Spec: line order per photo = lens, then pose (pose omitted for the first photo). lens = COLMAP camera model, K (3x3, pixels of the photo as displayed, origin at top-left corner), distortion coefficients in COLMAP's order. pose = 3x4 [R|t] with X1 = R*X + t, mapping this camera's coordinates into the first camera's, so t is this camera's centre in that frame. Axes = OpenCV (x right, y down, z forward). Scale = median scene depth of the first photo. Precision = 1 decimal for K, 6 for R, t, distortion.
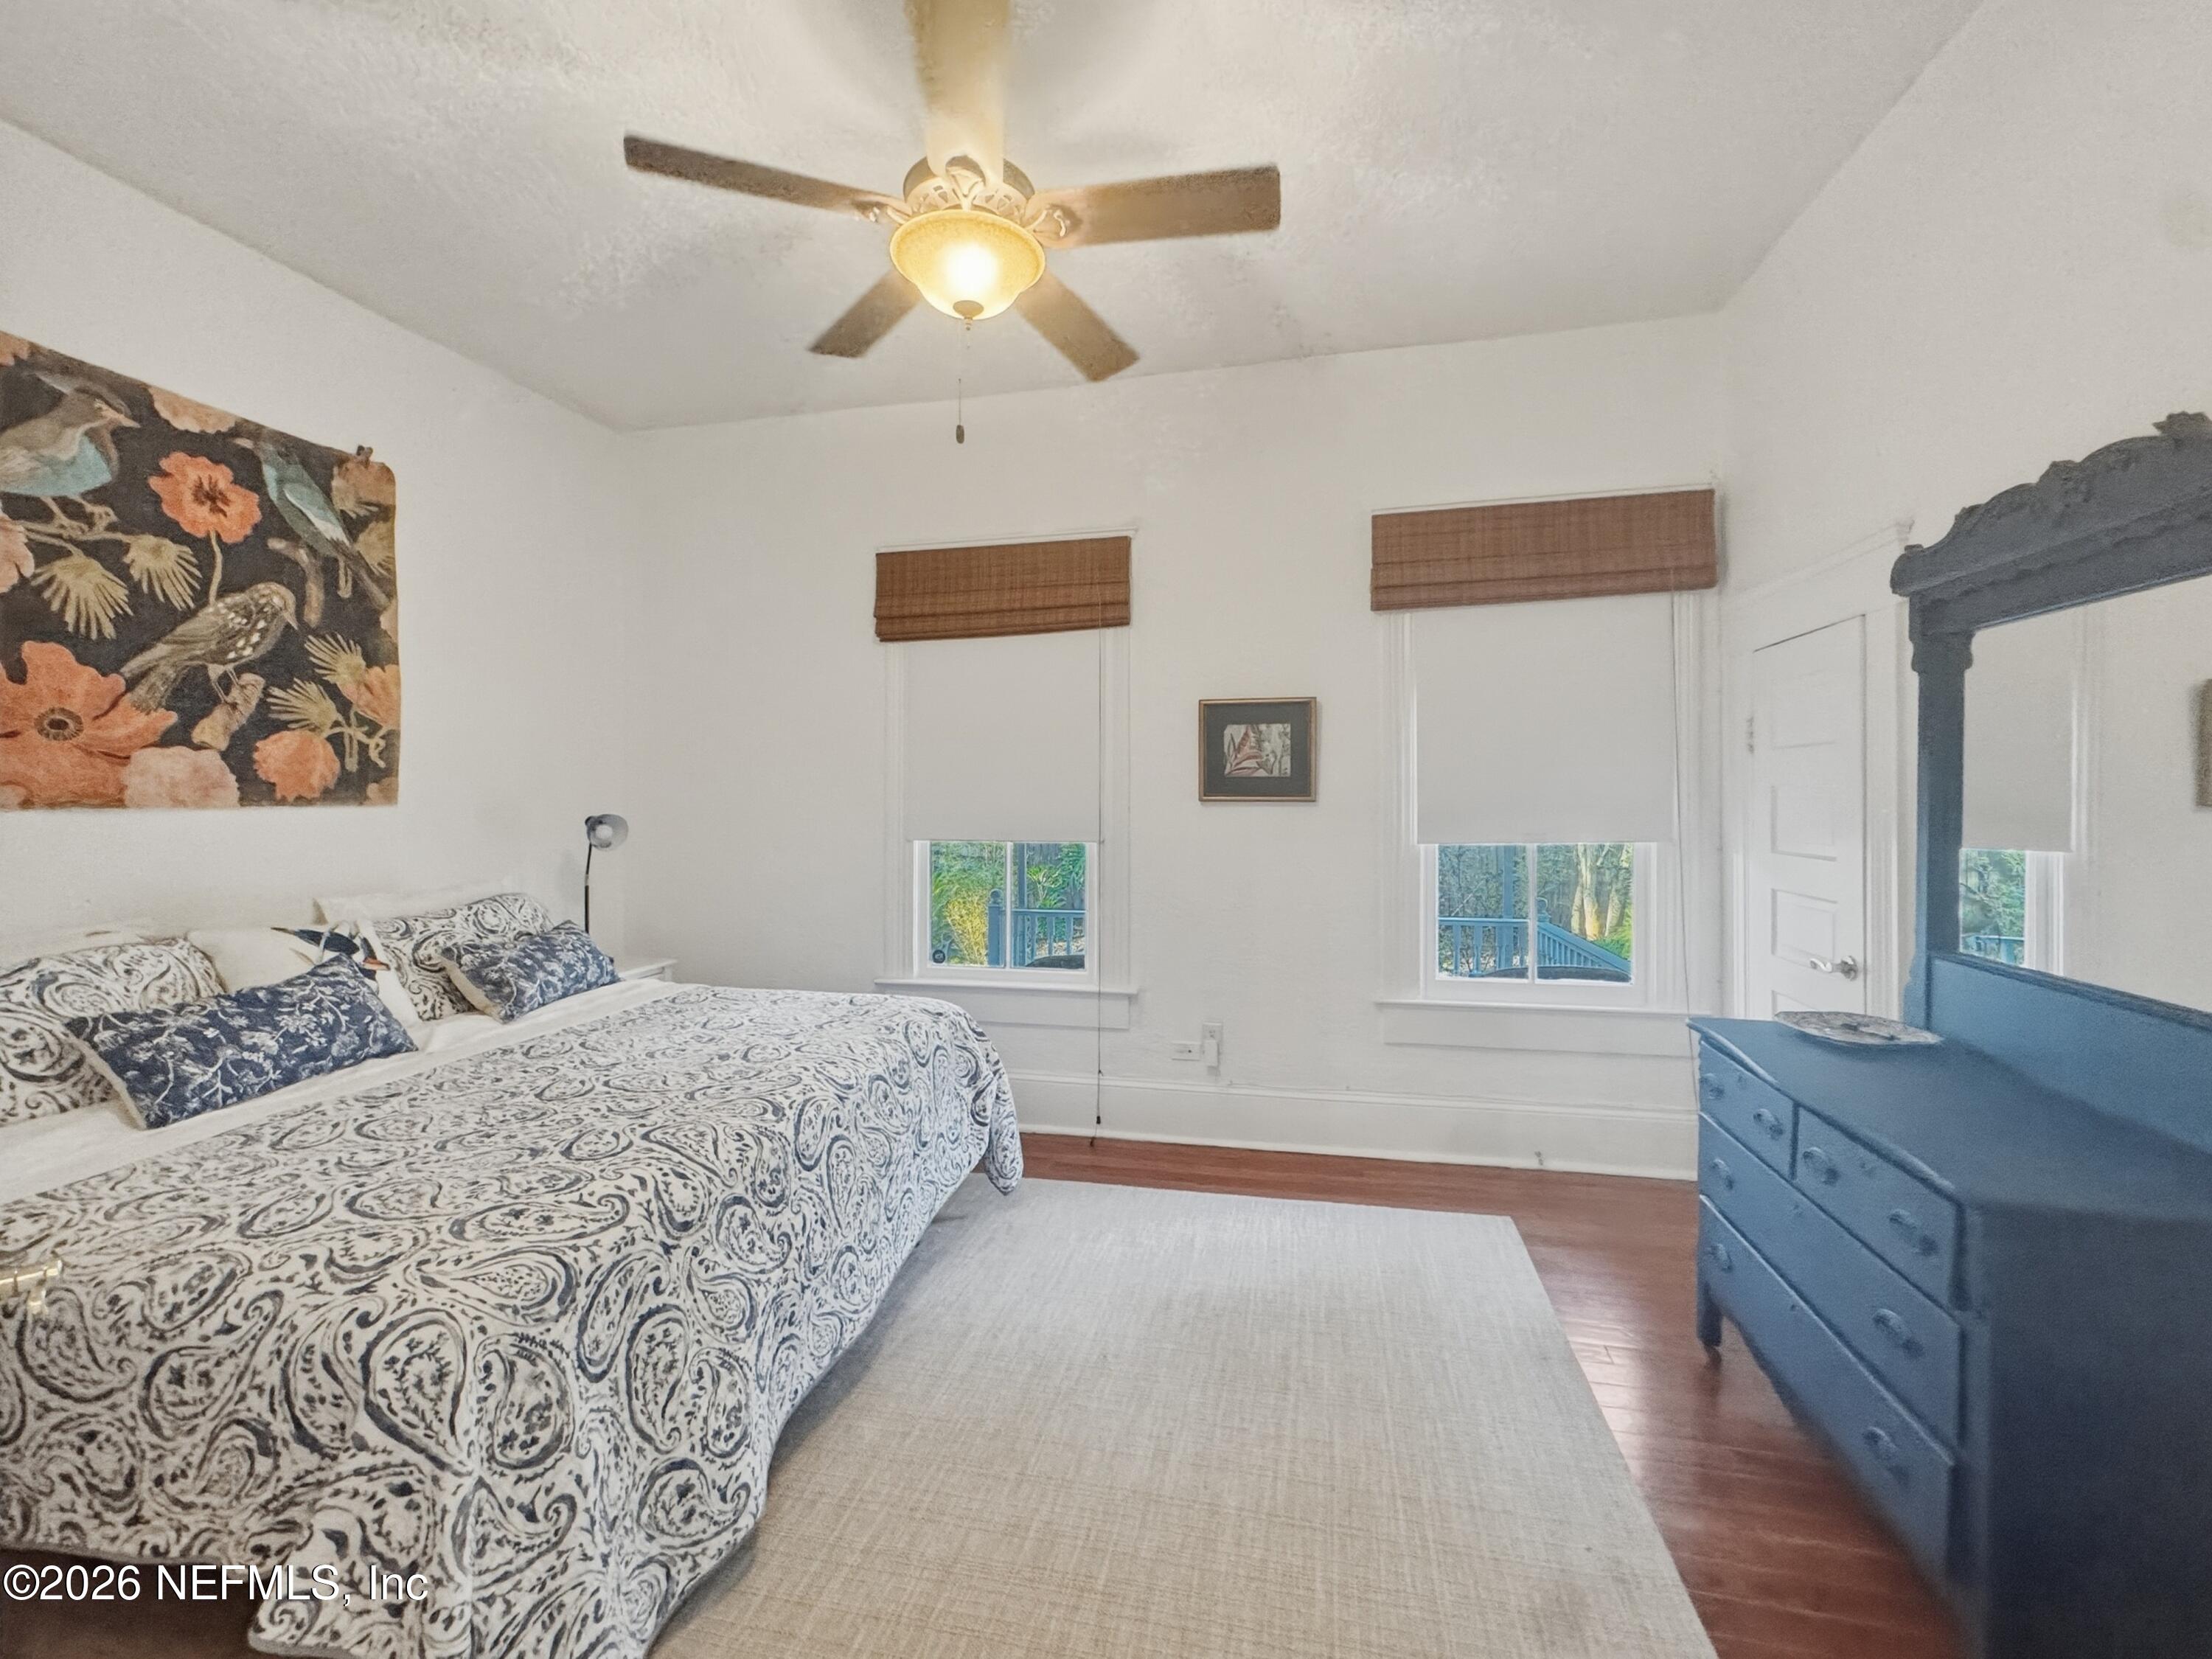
lens RADIAL K [[931.0, 0, 1113.5], [0, 931.0, 821.2], [0, 0, 1]] dist [-0.000370, -0.000184]
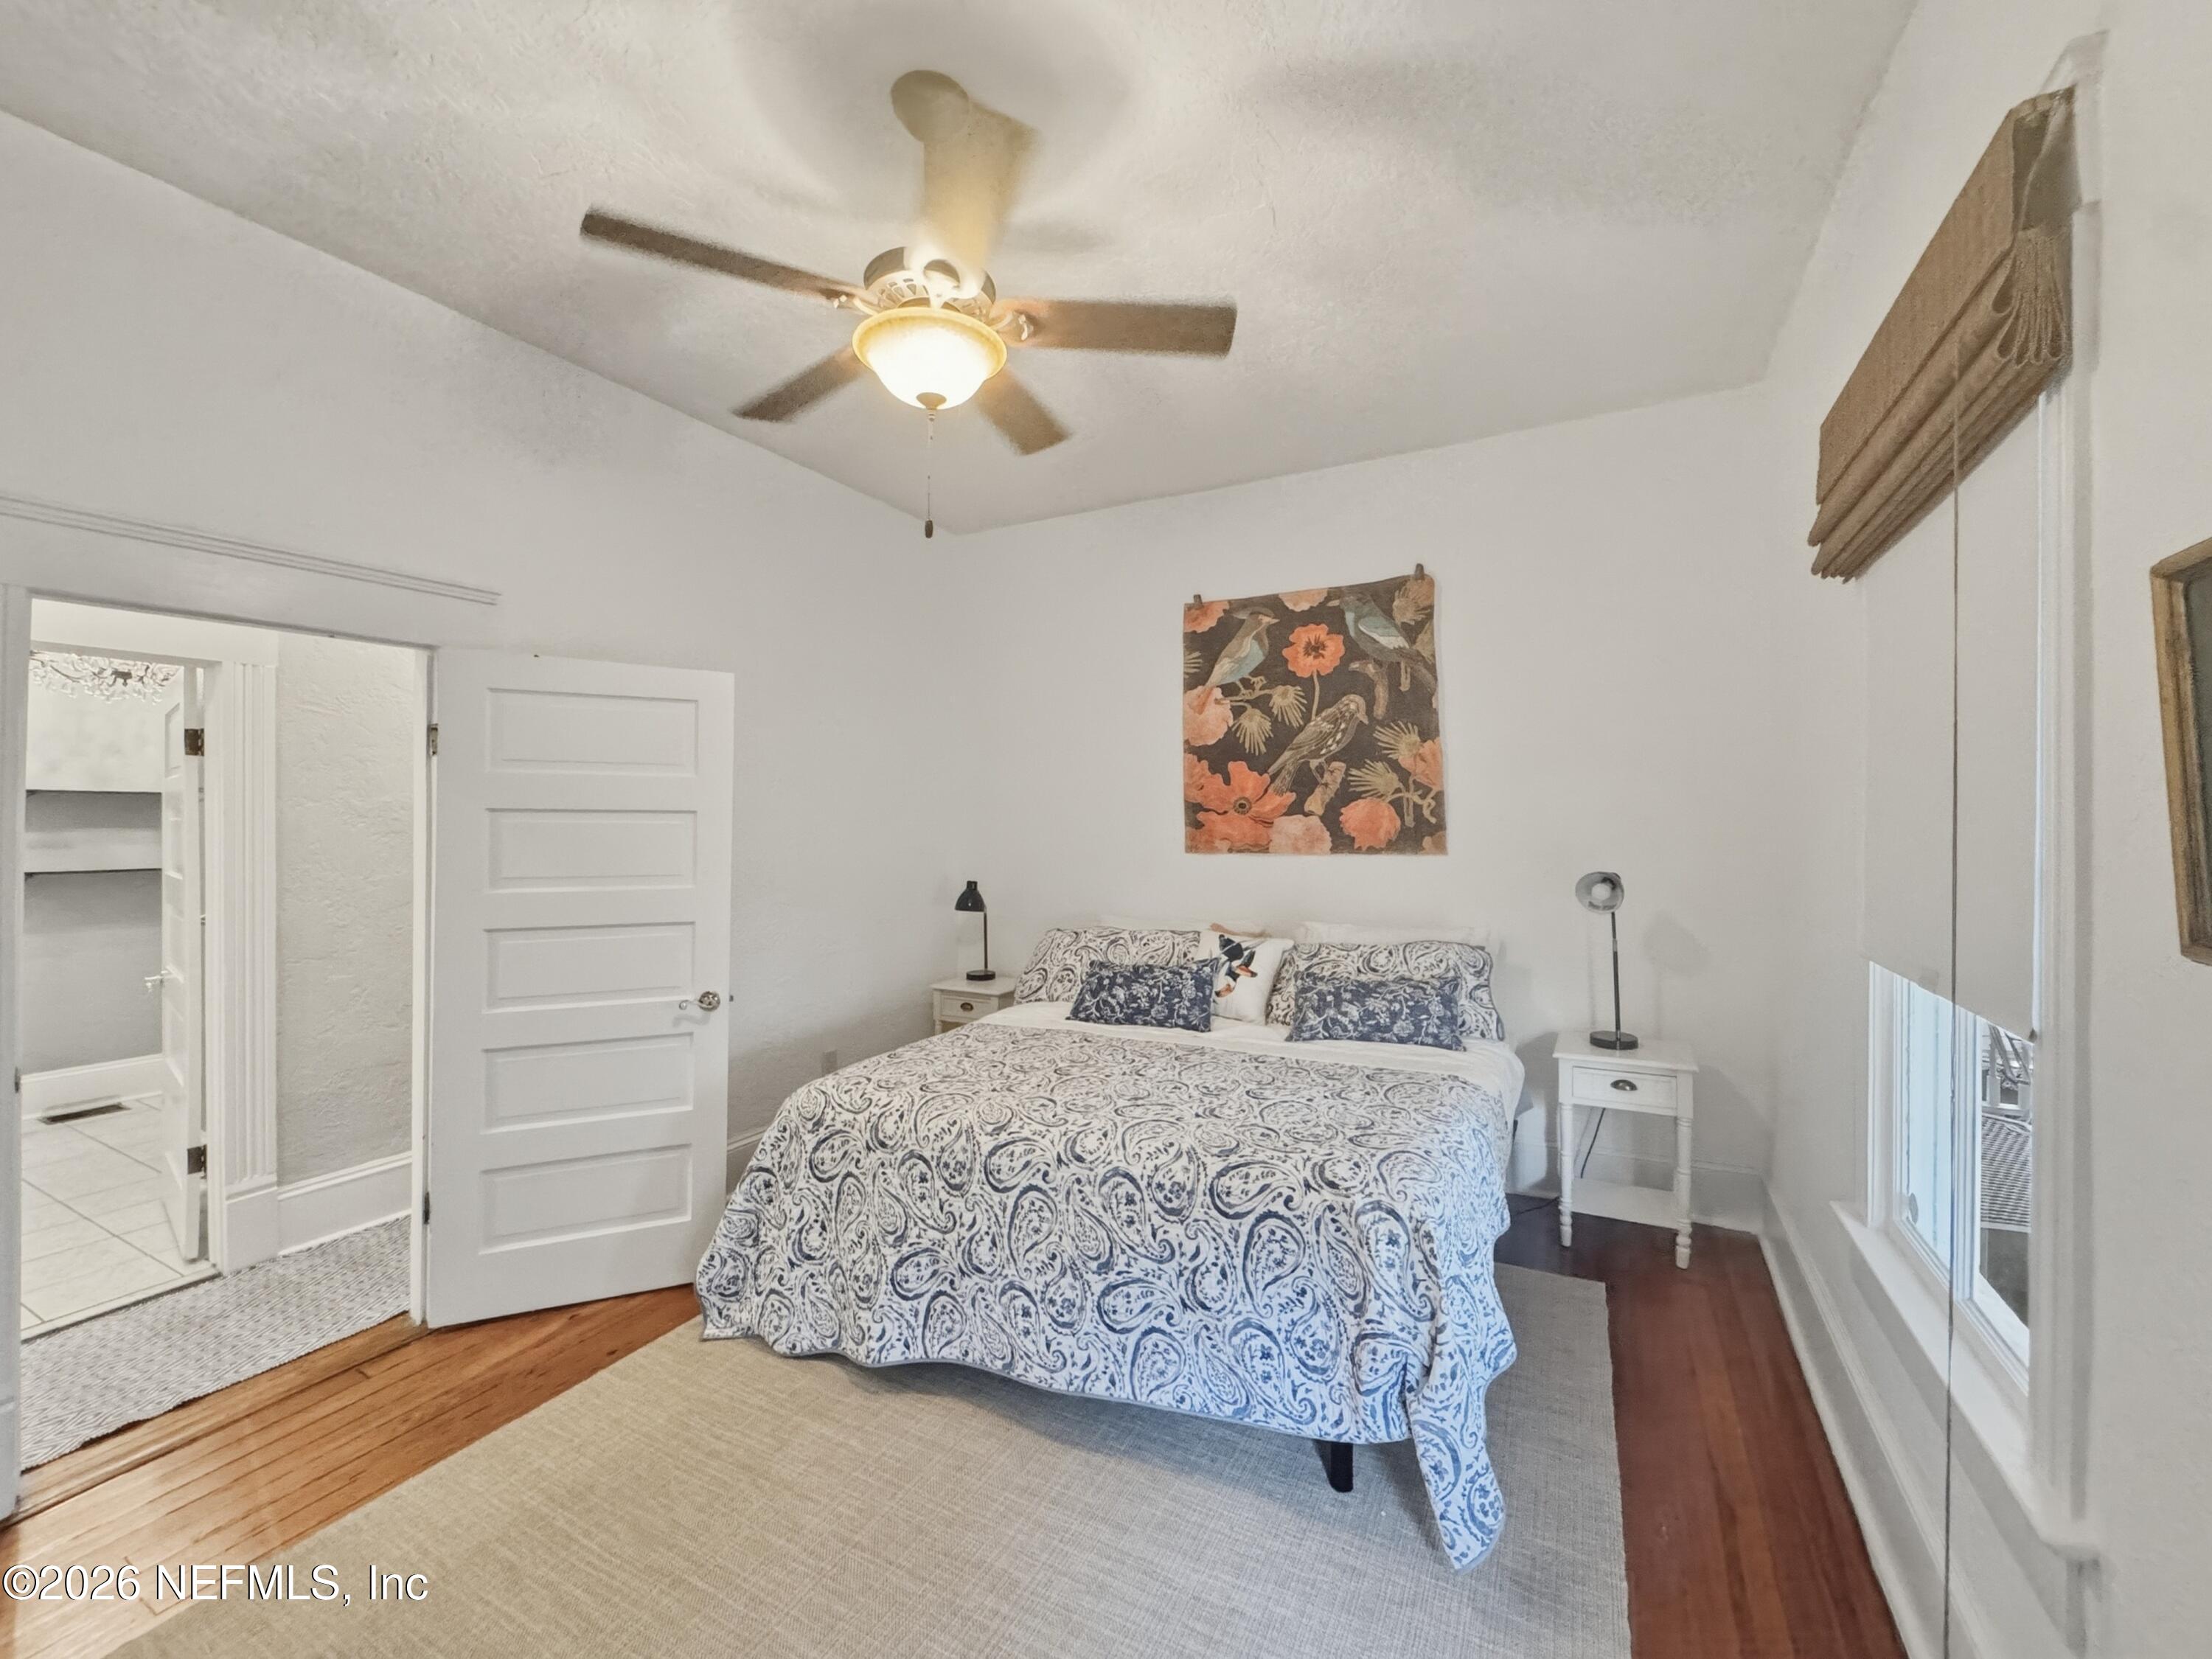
lens RADIAL K [[931.0, 0, 1113.5], [0, 931.0, 821.2], [0, 0, 1]] dist [-0.000370, -0.000184]
pose [[-0.269642, 0.006869, -0.962936, 0.566685], [-0.015004, 0.999823, 0.011333, -0.078996], [0.962844, 0.017504, -0.269491, 1.080081]]
